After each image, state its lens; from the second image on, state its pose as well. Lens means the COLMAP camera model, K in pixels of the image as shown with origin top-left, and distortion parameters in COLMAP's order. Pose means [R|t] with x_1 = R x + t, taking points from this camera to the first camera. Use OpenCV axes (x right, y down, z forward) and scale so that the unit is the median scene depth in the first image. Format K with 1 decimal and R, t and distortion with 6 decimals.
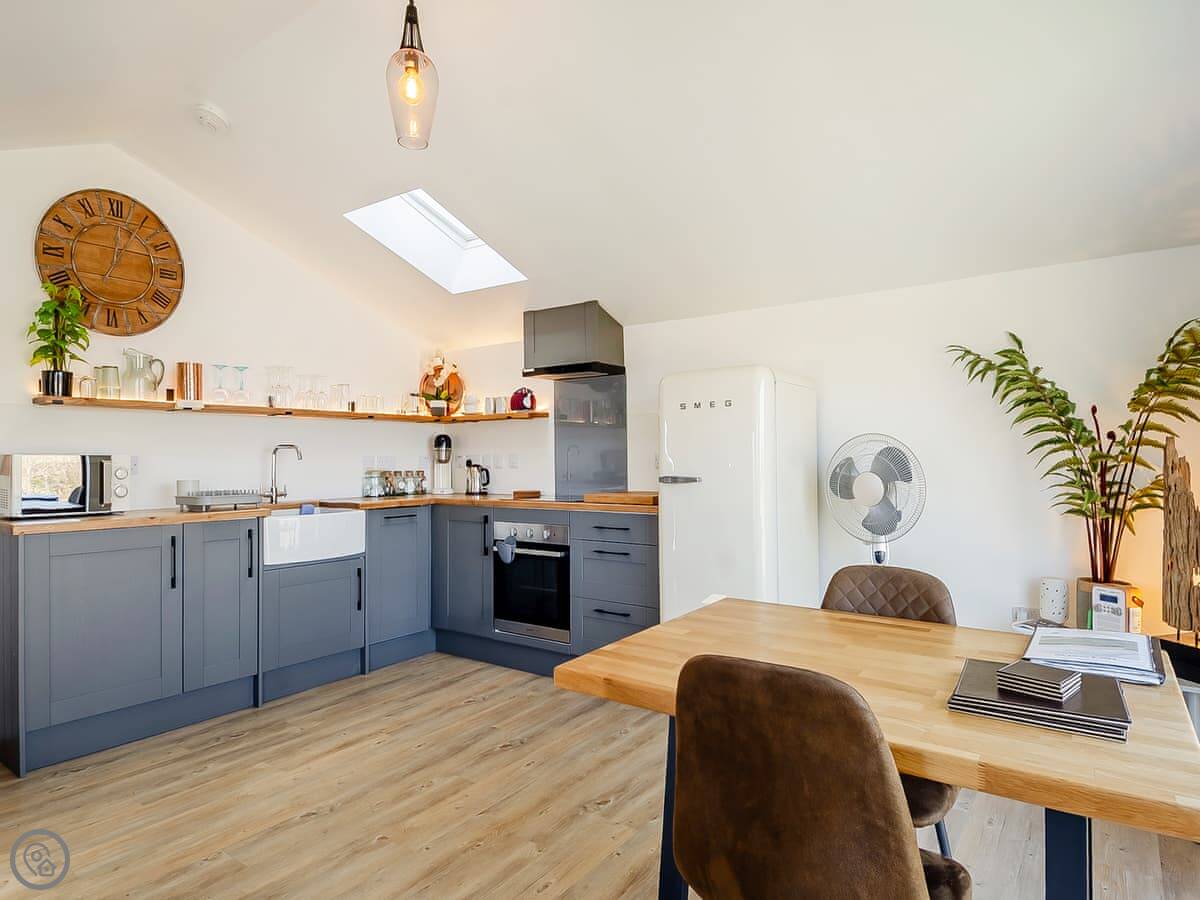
lens RADIAL K [[679.4, 0, 619.5], [0, 679.4, 456.7], [0, 0, 1]] dist [0.024017, -0.001566]
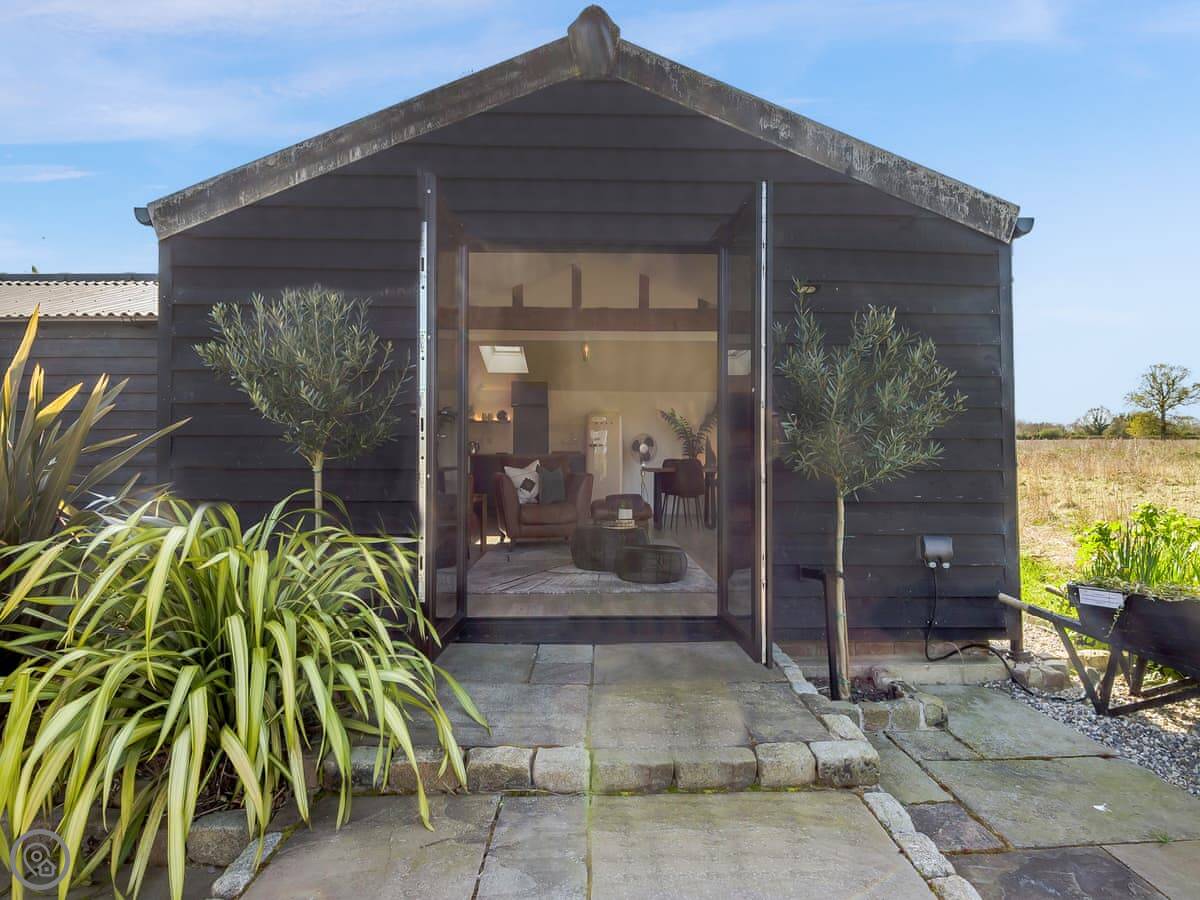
lens RADIAL K [[631.4, 0, 618.5], [0, 631.4, 456.8], [0, 0, 1]] dist [0.037164, -0.041202]
pose [[0.794755, 0.011742, 0.606817, -1.421037], [-0.010161, 0.999930, -0.006041, 0.091272], [-0.606845, -0.001365, 0.794819, -1.278482]]
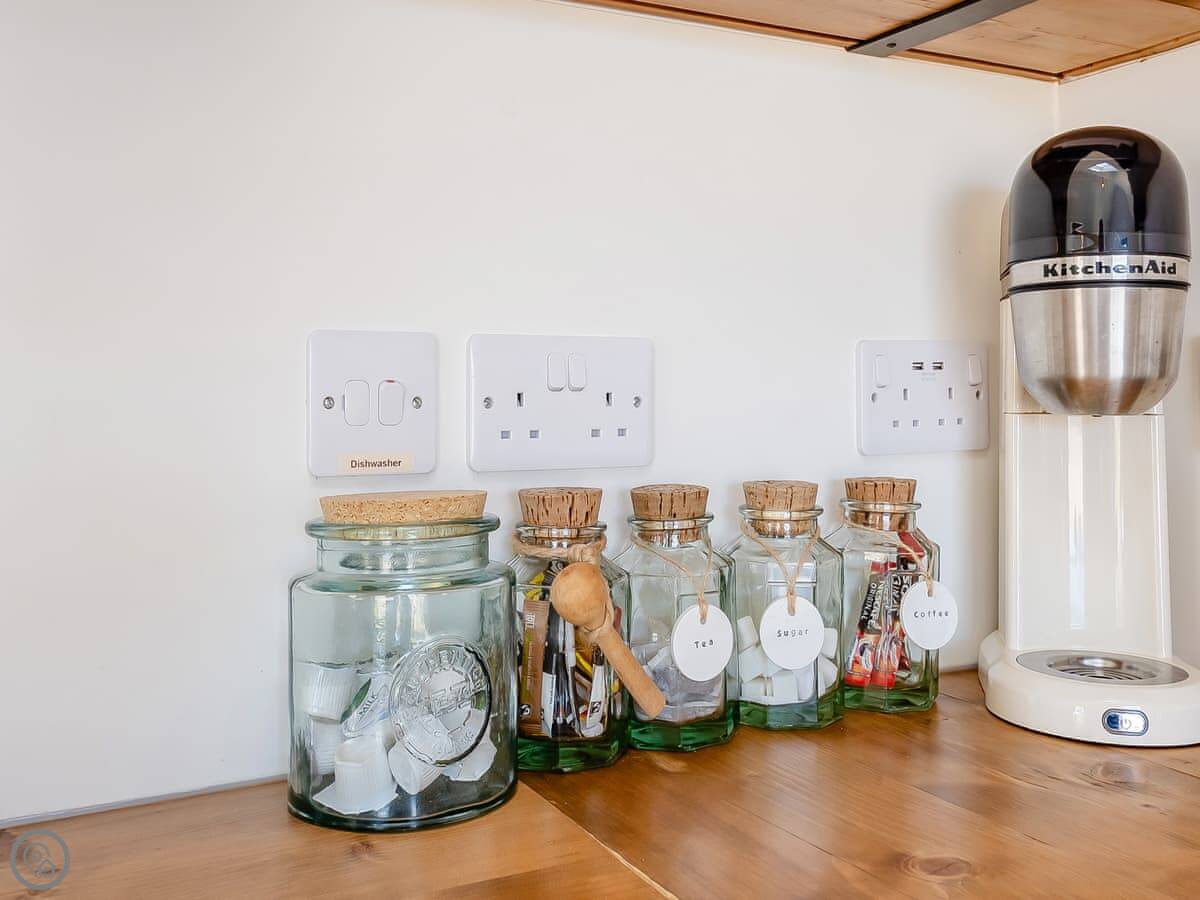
lens RADIAL K [[1147.7, 0, 600.0], [0, 1147.7, 450.0], [0, 0, 1]] dist [0.001264, -0.000480]
pose [[0.893023, 0.024312, -0.449353, -0.323748], [0.004229, 0.998042, 0.062402, 0.005351], [0.449991, -0.057627, 0.891172, 1.056963]]
